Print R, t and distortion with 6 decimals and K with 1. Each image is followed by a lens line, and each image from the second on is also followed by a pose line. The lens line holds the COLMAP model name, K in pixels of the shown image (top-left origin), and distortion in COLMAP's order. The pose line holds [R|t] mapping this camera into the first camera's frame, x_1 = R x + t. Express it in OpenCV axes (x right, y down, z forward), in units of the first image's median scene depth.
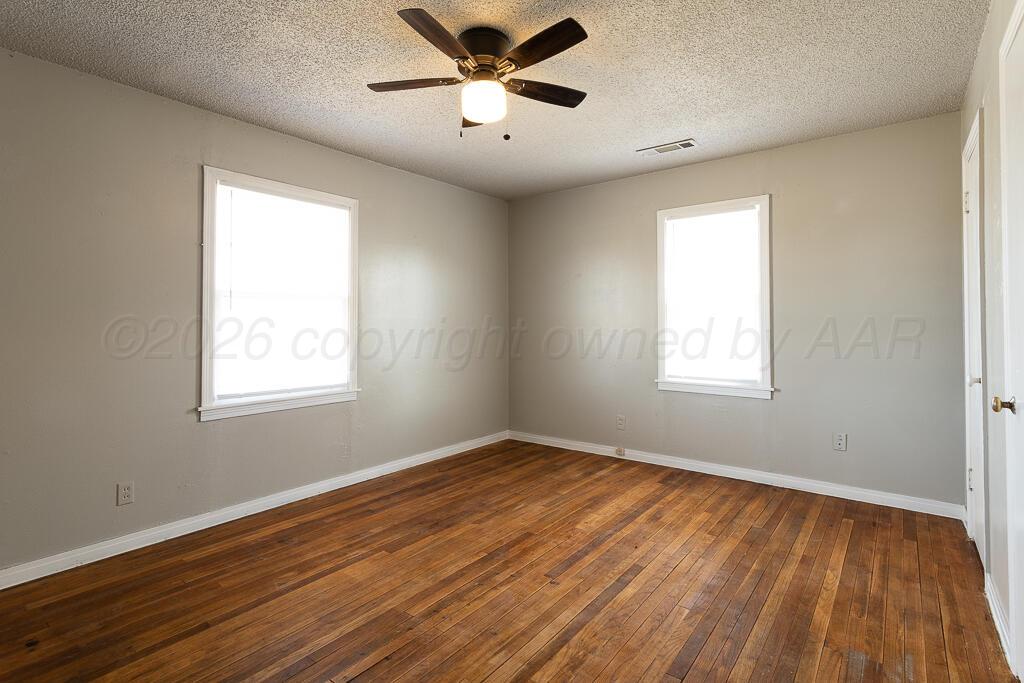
lens RADIAL K [[489.1, 0, 512.2], [0, 489.1, 336.5], [0, 0, 1]] dist [0.002871, 0.000493]
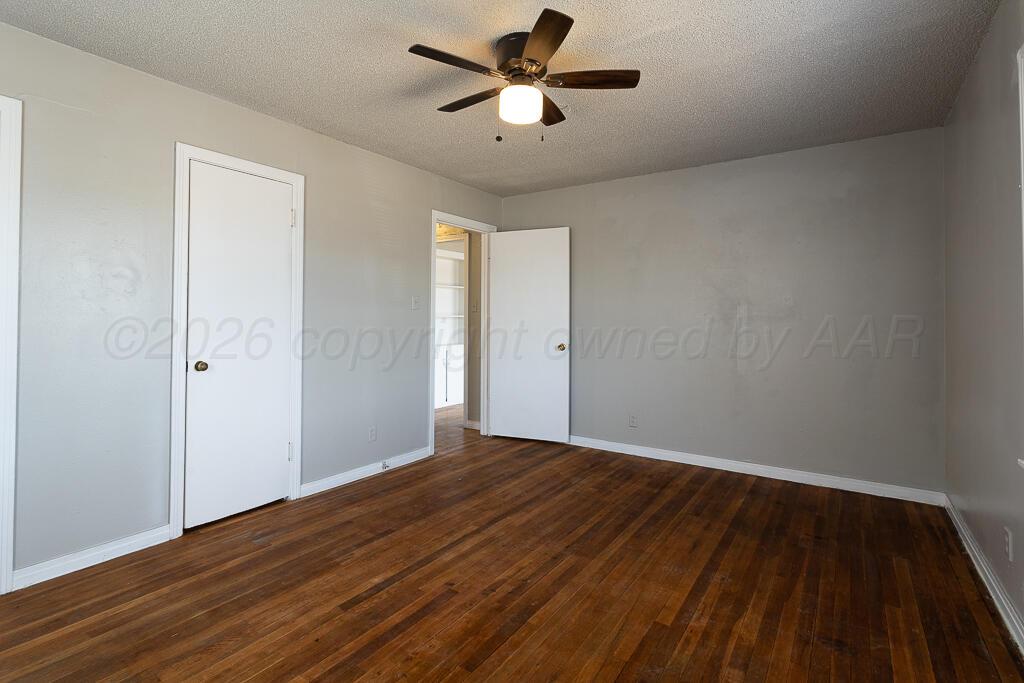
lens RADIAL K [[489.1, 0, 512.2], [0, 489.1, 336.5], [0, 0, 1]] dist [0.002871, 0.000493]
pose [[-0.997584, 0.001638, -0.069456, 0.027310], [-0.002568, 0.998170, 0.060419, -0.047474], [0.069428, 0.060452, -0.995754, 1.864477]]
